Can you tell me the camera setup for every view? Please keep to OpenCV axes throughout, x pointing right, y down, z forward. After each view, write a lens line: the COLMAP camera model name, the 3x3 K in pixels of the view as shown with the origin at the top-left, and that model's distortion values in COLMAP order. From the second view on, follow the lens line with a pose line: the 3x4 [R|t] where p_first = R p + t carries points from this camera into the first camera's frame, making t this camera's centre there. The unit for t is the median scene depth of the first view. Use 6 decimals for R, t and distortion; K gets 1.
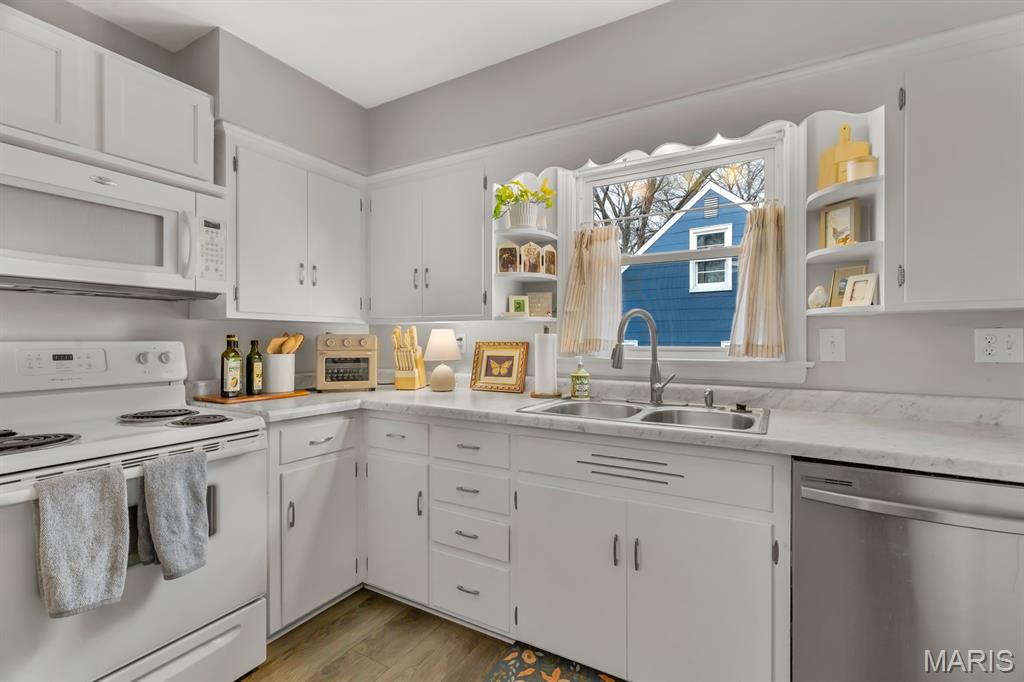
lens RADIAL K [[459.6, 0, 514.3], [0, 459.6, 340.0], [0, 0, 1]] dist [0.001938, 0.000697]
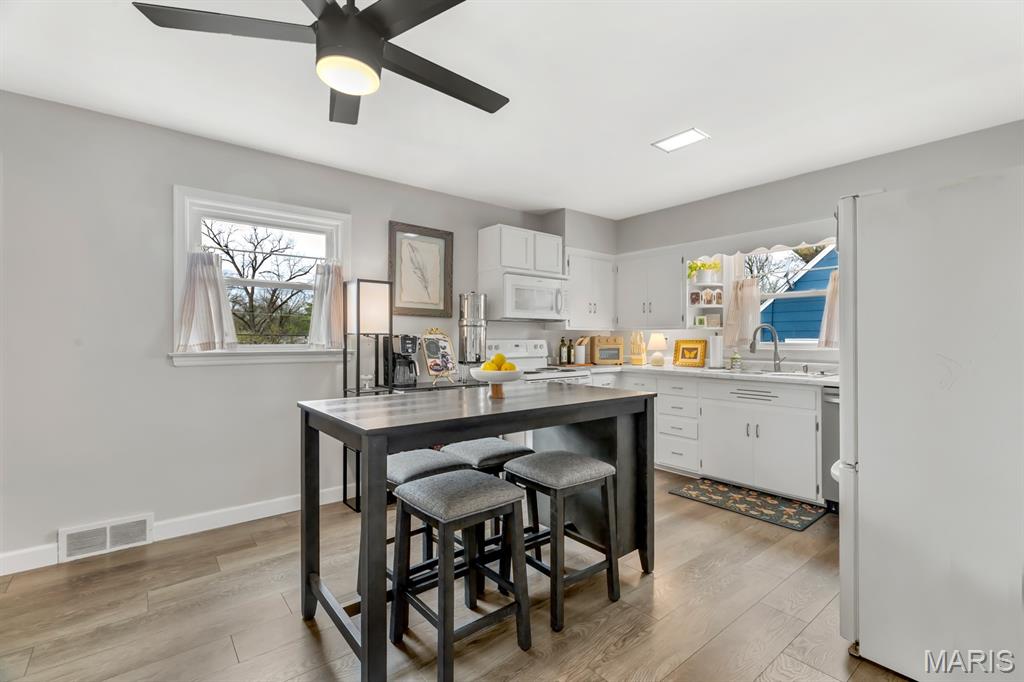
lens RADIAL K [[452.4, 0, 513.2], [0, 452.4, 335.7], [0, 0, 1]] dist [0.000185, 0.000088]
pose [[0.931238, -0.003201, -0.364398, -0.033591], [0.001597, 0.999988, -0.004704, -0.006870], [0.364408, 0.003799, 0.931232, -1.089150]]
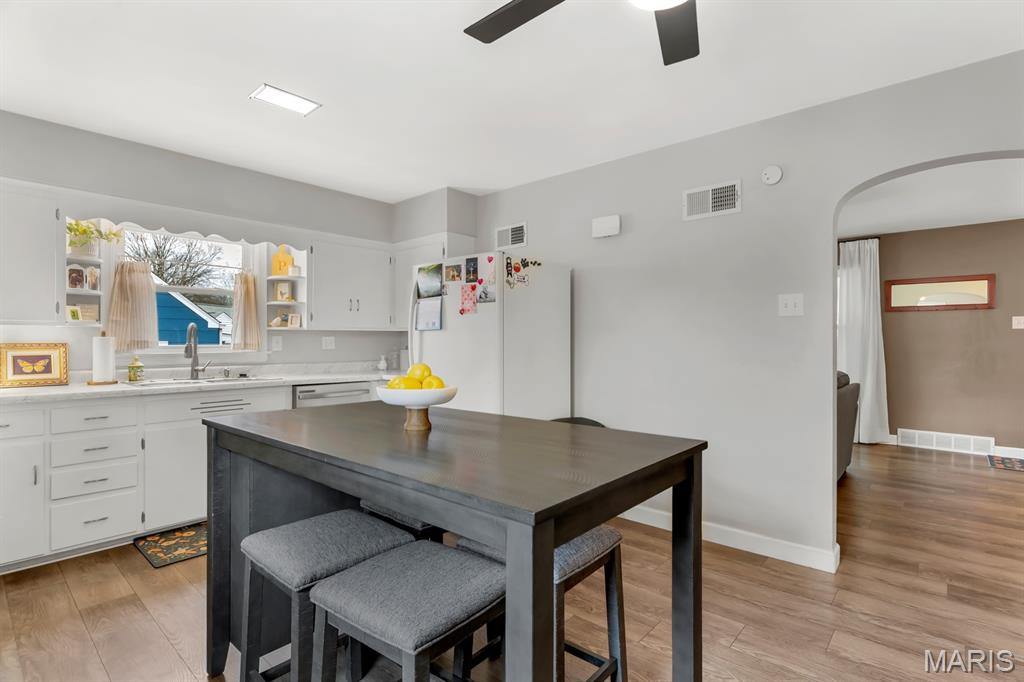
lens RADIAL K [[506.2, 0, 512.0], [0, 506.2, 341.0], [0, 0, 1]] dist [0.001773, 0.000180]
pose [[0.211766, -0.003581, 0.977314, -1.129072], [-0.001703, 0.999990, 0.004034, -0.009504], [-0.977319, -0.002518, 0.211758, -0.475239]]
